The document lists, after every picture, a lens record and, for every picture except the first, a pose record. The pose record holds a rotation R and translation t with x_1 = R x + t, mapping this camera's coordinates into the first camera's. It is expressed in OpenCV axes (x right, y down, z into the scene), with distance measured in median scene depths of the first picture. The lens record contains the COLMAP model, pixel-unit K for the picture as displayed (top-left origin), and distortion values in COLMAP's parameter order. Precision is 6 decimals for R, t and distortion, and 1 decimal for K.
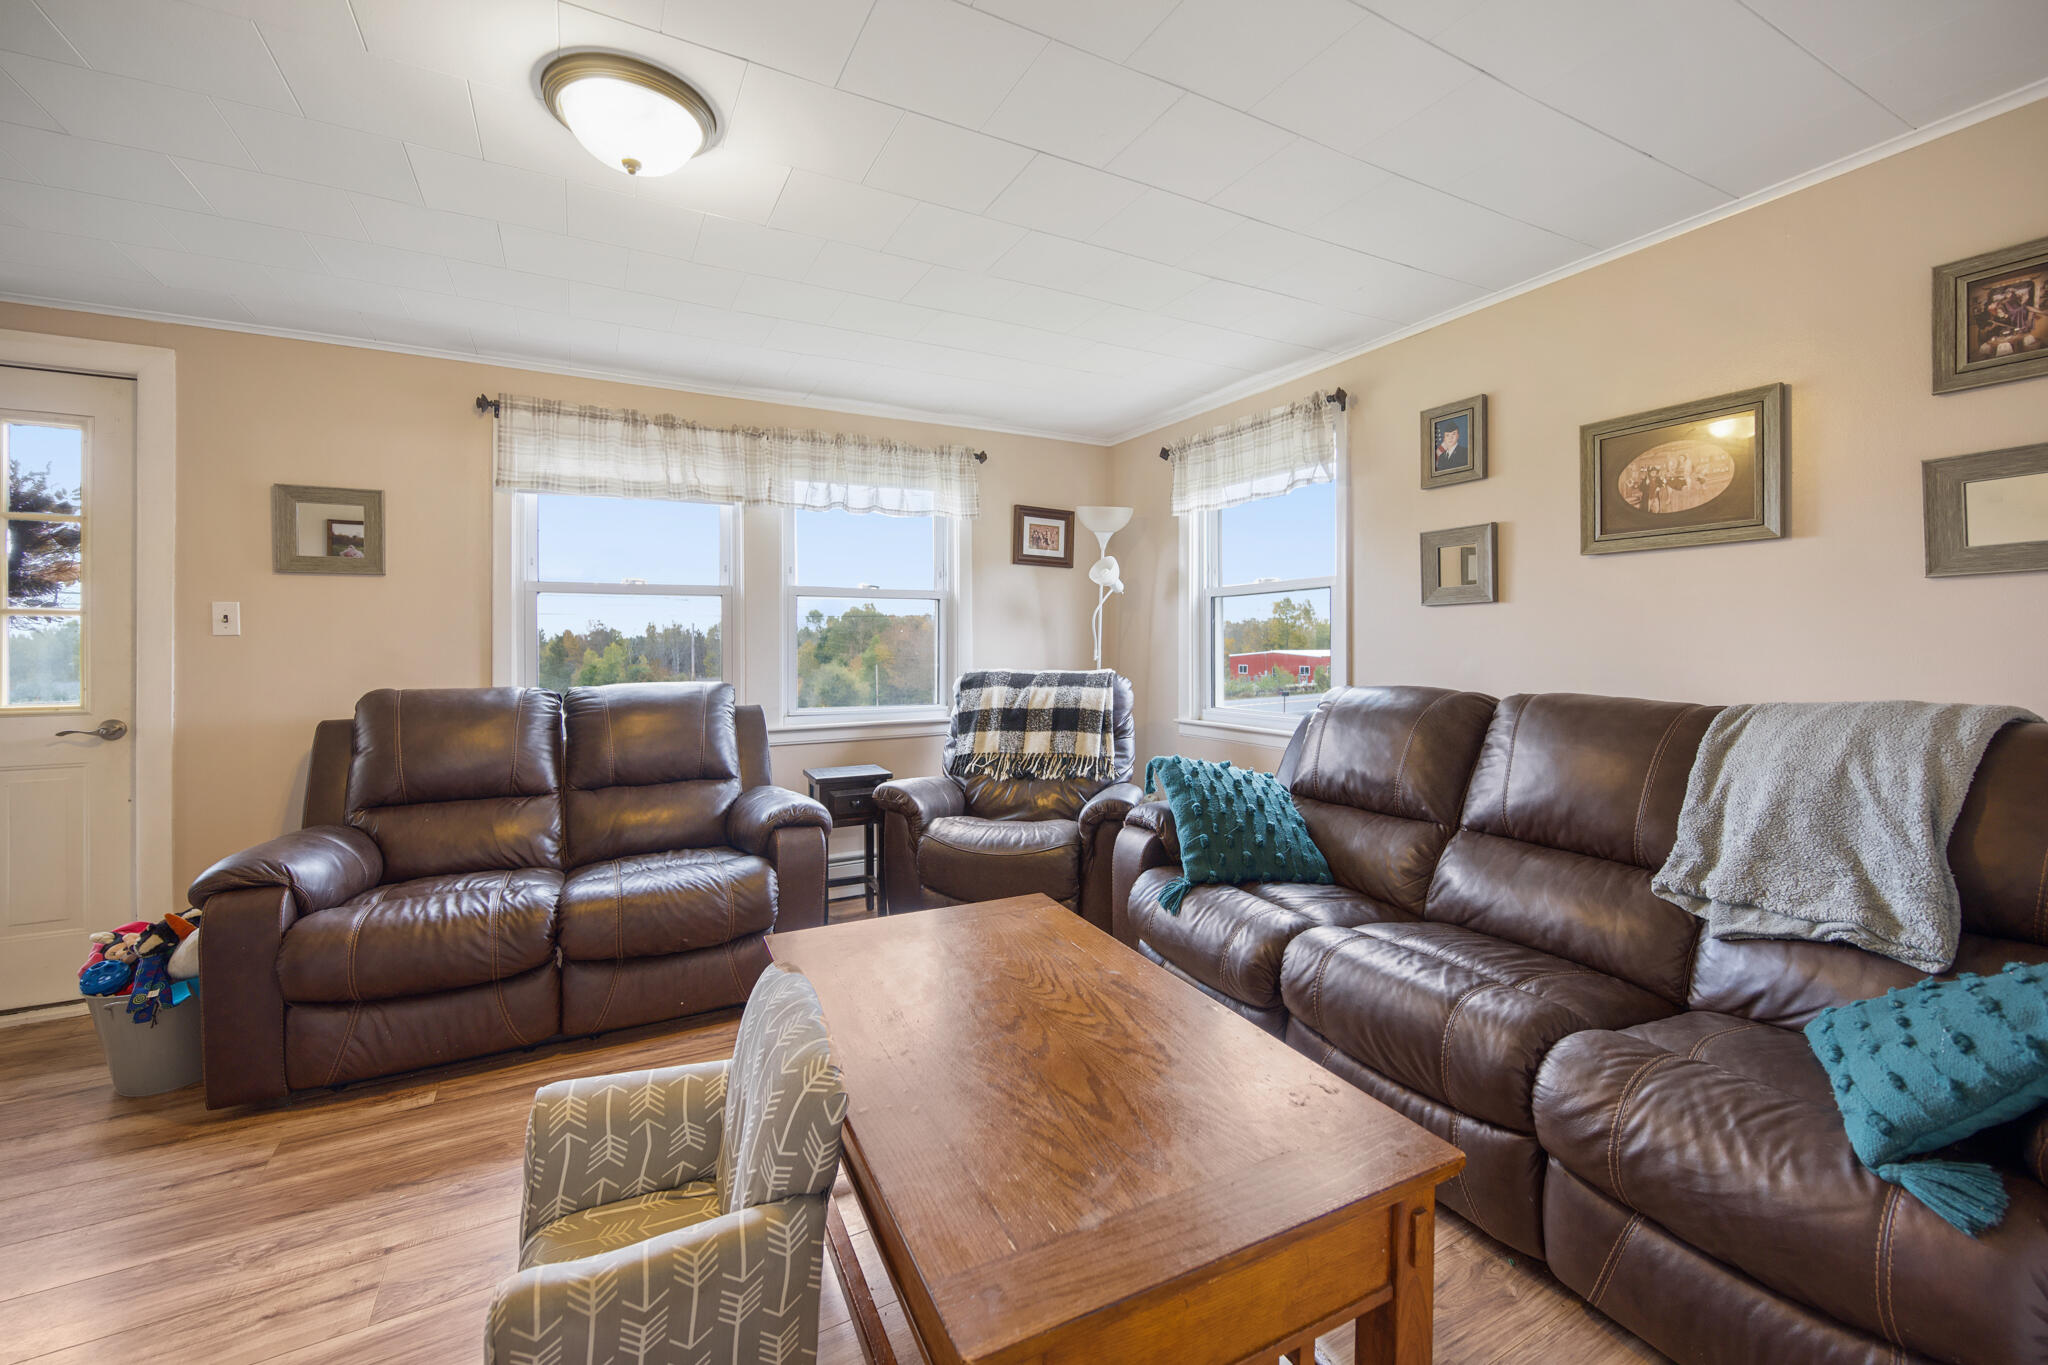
lens RADIAL K [[820.2, 0, 1026.4], [0, 820.2, 648.0], [0, 0, 1]] dist [-0.001925, -0.000214]
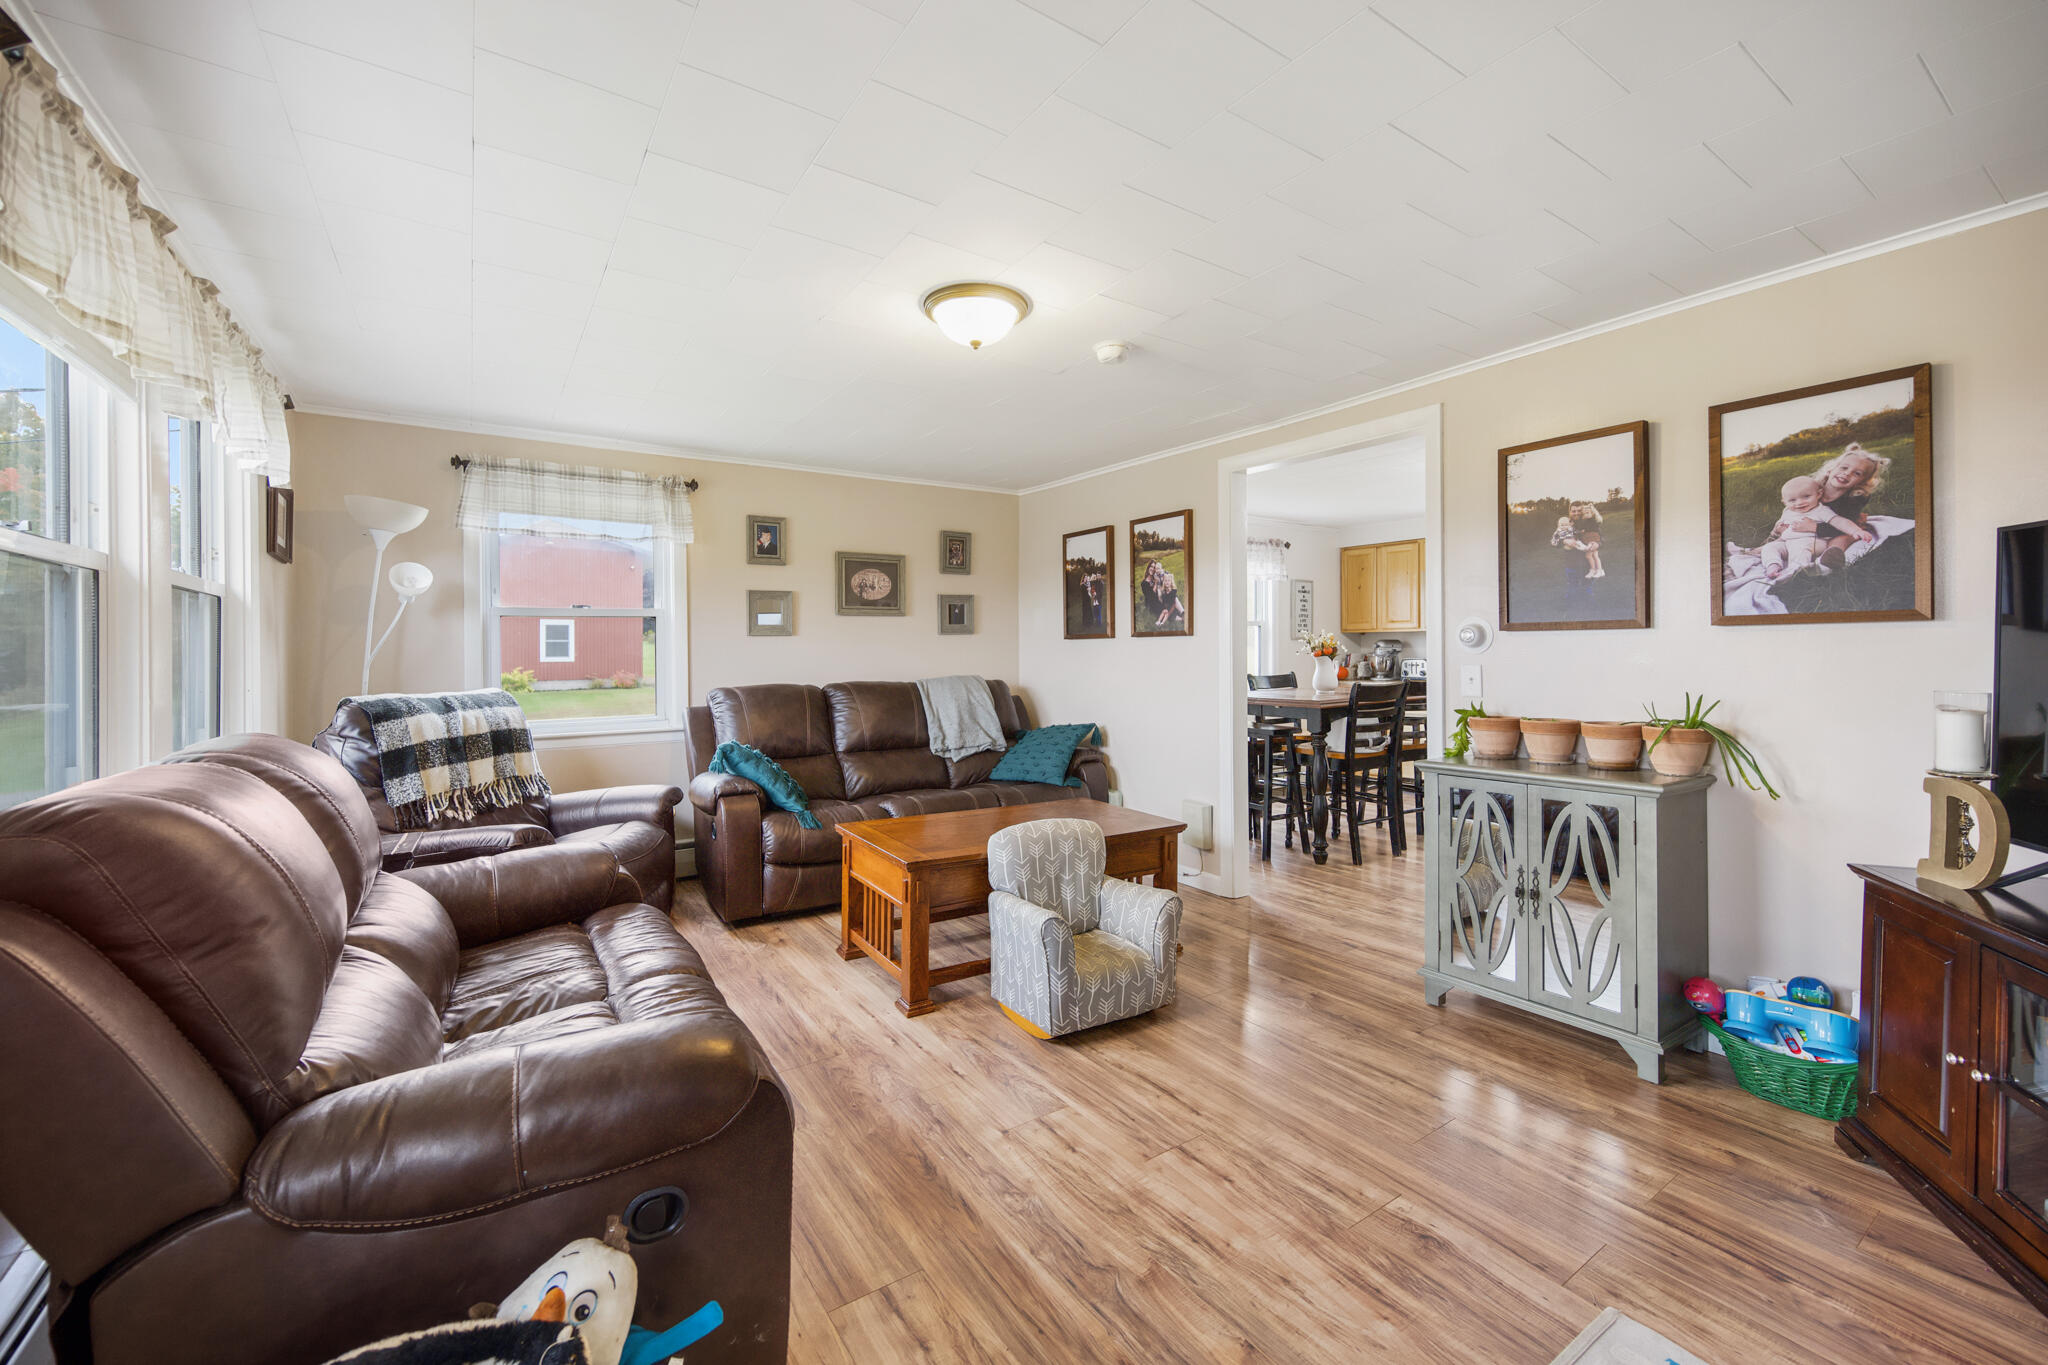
lens RADIAL K [[820.2, 0, 1014.8], [0, 820.2, 645.7], [0, 0, 1]] dist [-0.001925, -0.000214]
pose [[-0.083045, 0.008516, 0.996509, -0.932771], [0.011806, 0.999902, -0.007561, -0.008976], [-0.996476, 0.011136, -0.083137, 0.487414]]
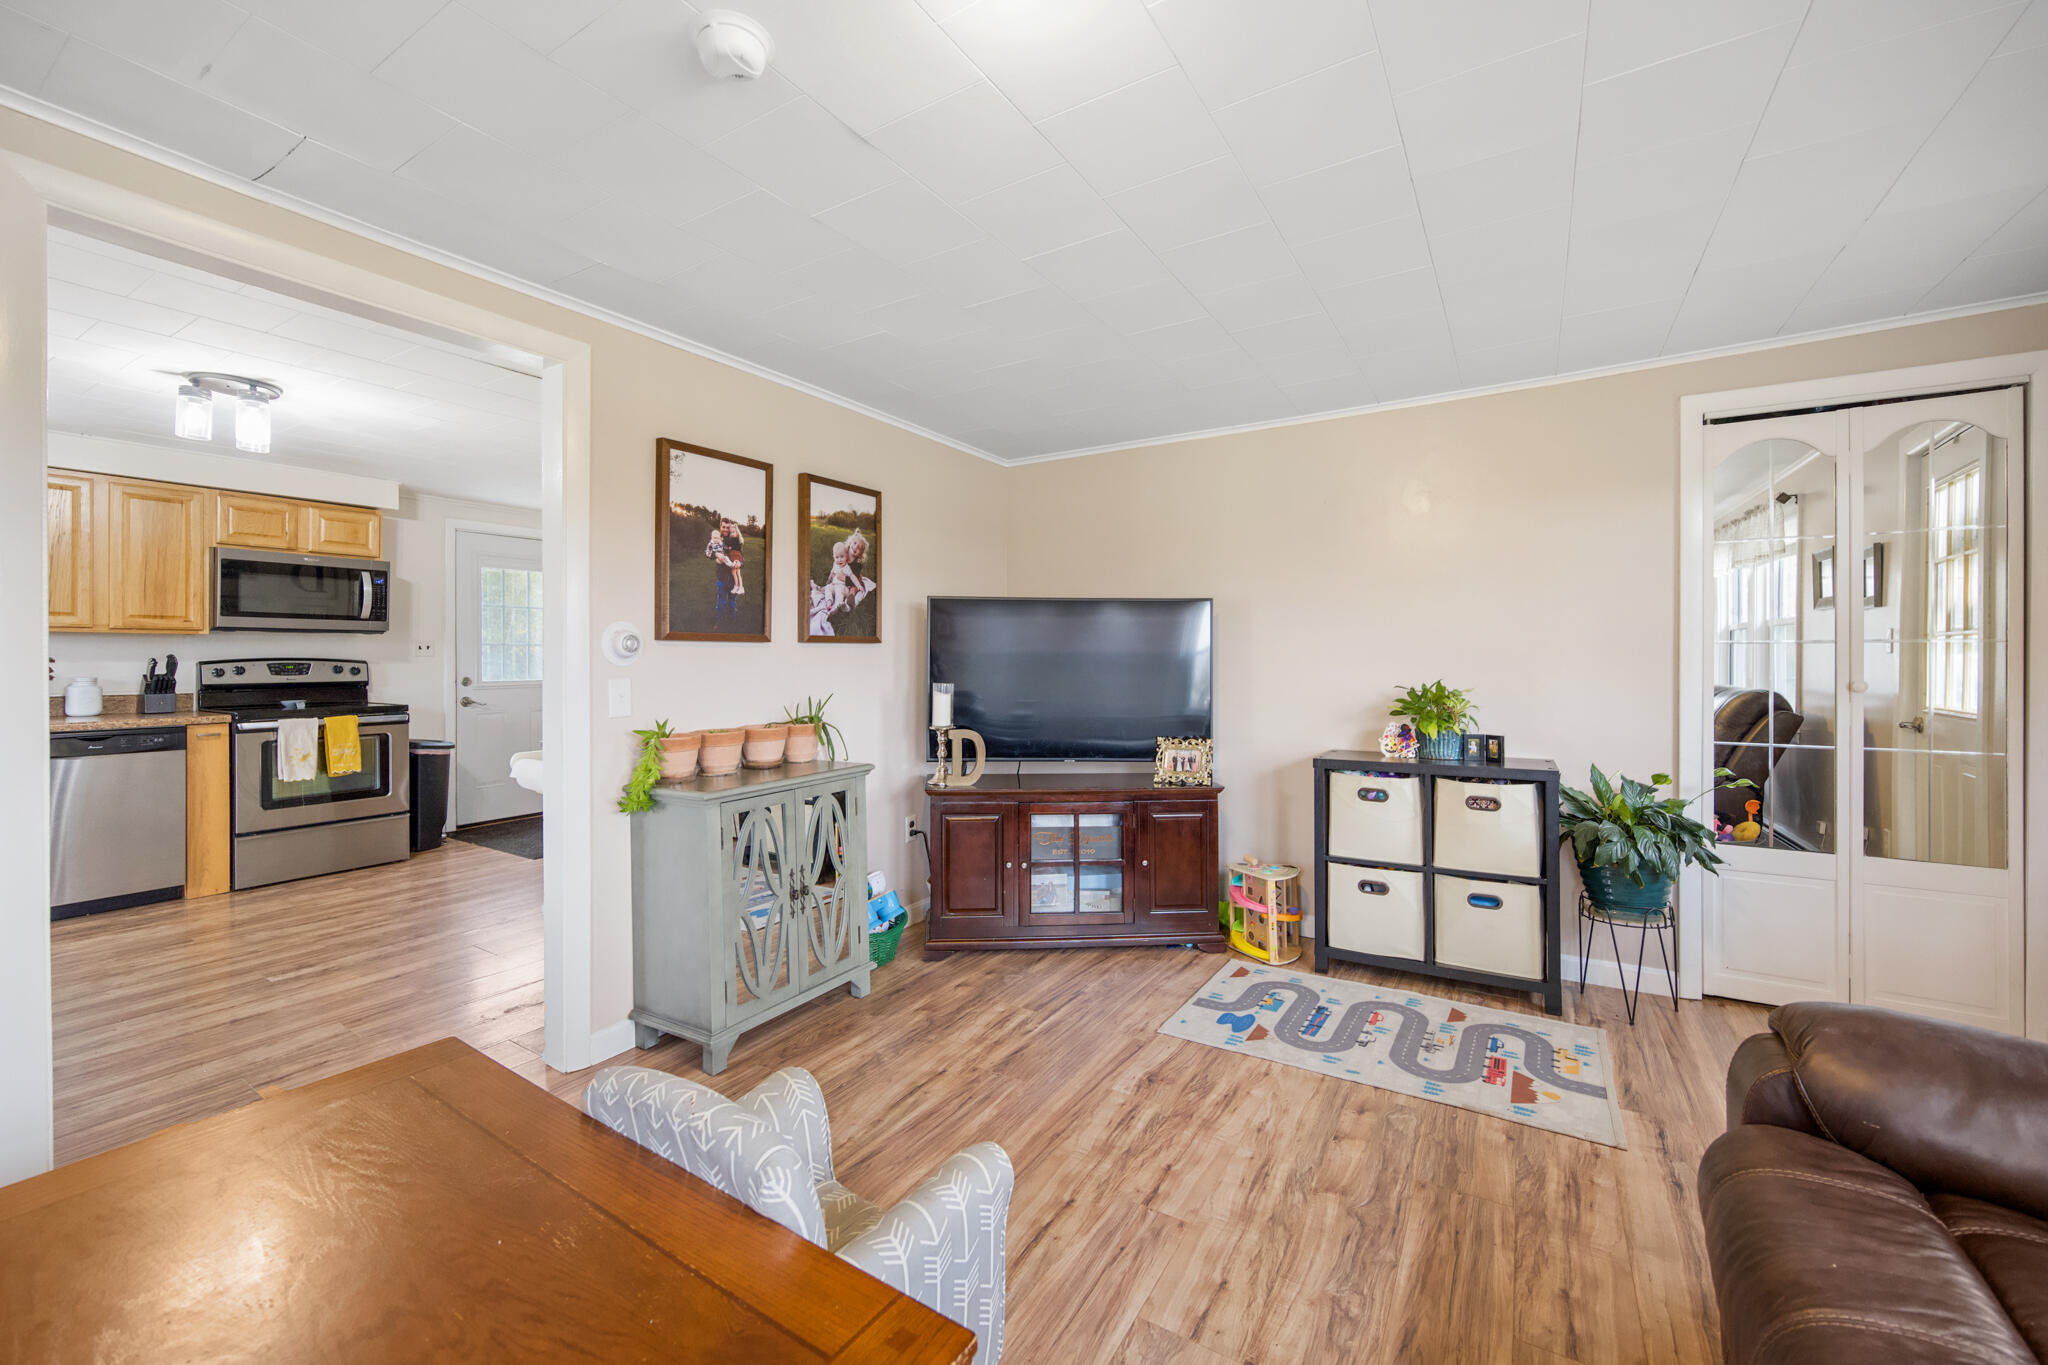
lens RADIAL K [[820.2, 0, 1020.2], [0, 820.2, 656.2], [0, 0, 1]] dist [-0.001925, -0.000214]
pose [[-0.870832, 0.003410, -0.491569, -0.061185], [0.001825, 0.999991, 0.003704, -0.011767], [0.491577, 0.002329, -0.870831, 0.738004]]
